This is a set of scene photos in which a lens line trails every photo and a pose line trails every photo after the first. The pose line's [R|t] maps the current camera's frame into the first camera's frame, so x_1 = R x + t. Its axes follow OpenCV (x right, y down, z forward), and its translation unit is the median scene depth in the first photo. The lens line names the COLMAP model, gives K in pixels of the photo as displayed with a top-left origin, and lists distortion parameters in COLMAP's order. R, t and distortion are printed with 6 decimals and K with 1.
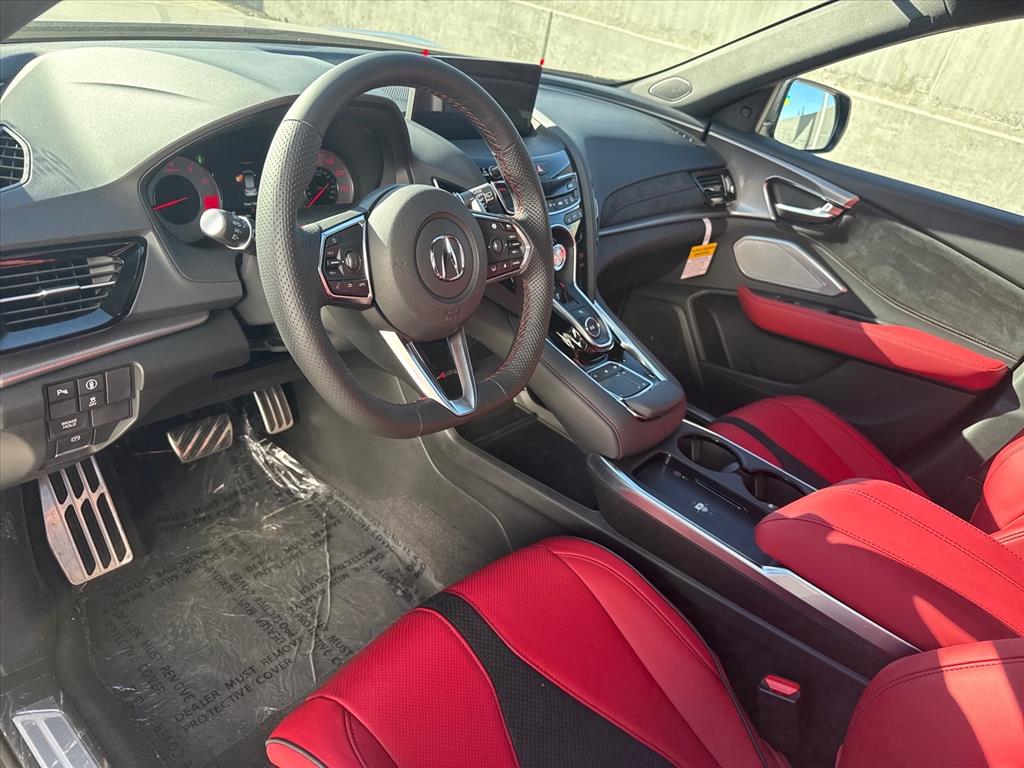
lens RADIAL K [[737.4, 0, 512.0], [0, 737.4, 384.0], [0, 0, 1]] dist [-0.004307, -0.002368]
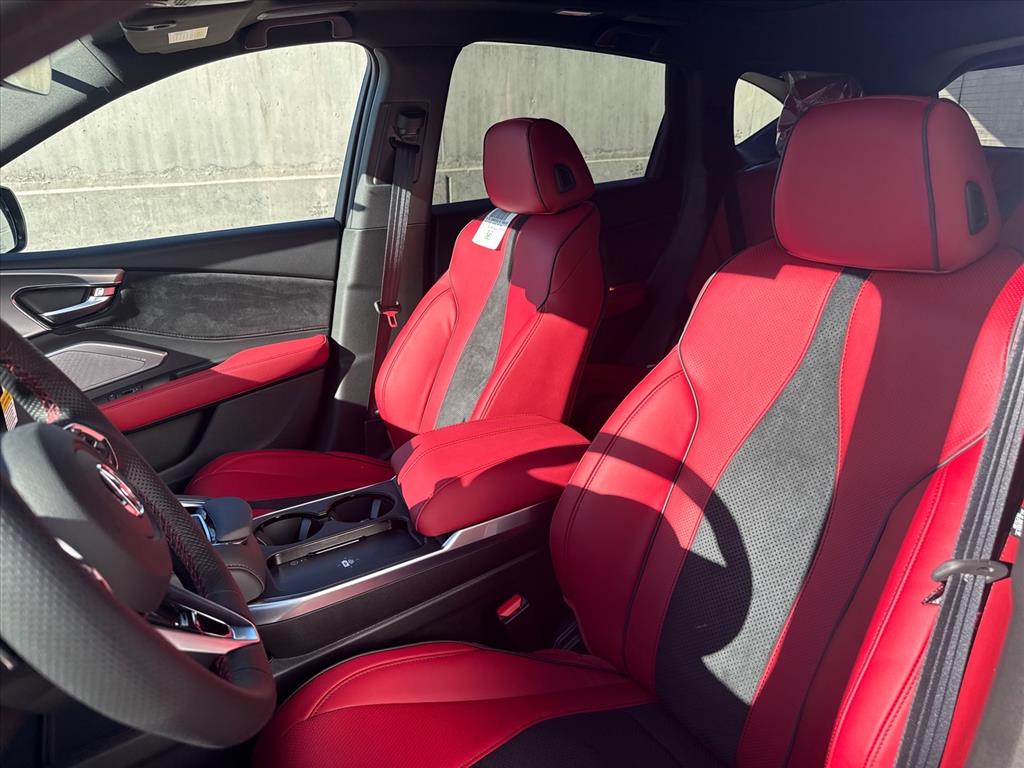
lens RADIAL K [[725.3, 0, 512.0], [0, 725.3, 384.0], [0, 0, 1]] dist [0.119439, -0.174587]
pose [[0.320672, -0.506195, 0.800585, -0.219785], [0.561947, 0.782072, 0.269404, -0.104680], [-0.762486, 0.363496, 0.535244, 0.131152]]
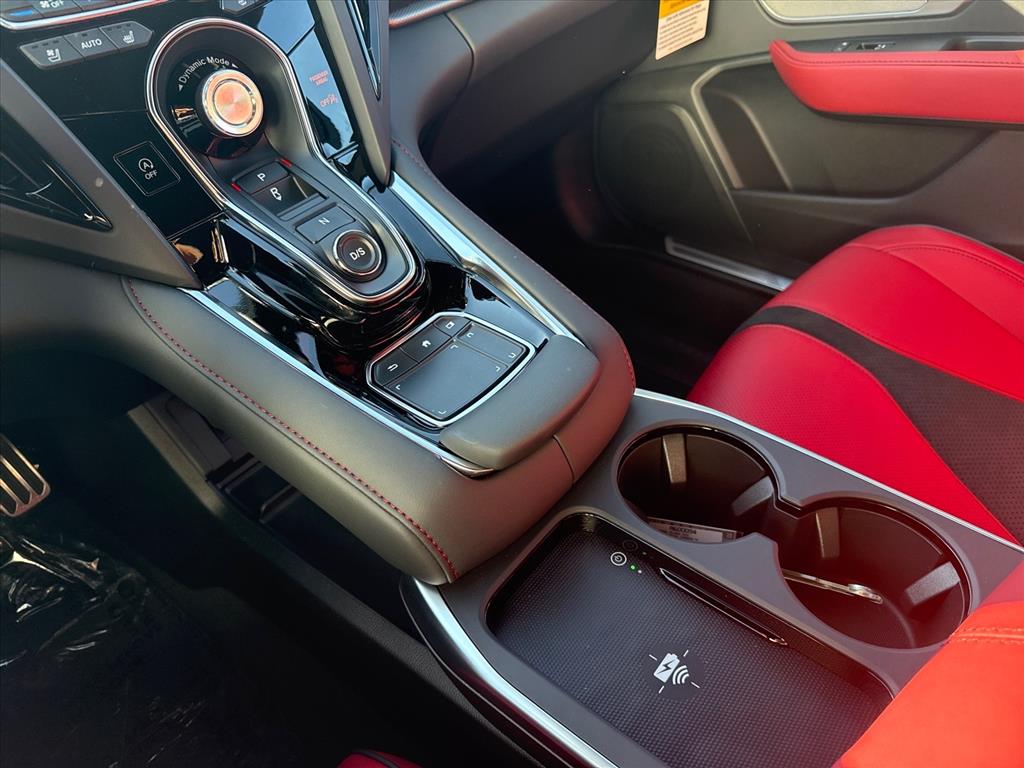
lens RADIAL K [[737.4, 0, 512.0], [0, 737.4, 384.0], [0, 0, 1]] dist [-0.004307, -0.002368]
pose [[0.966435, -0.200517, -0.160614, 0.170036], [0.229631, 0.954549, 0.190017, -0.041187], [0.115212, -0.220521, 0.968554, 0.415533]]
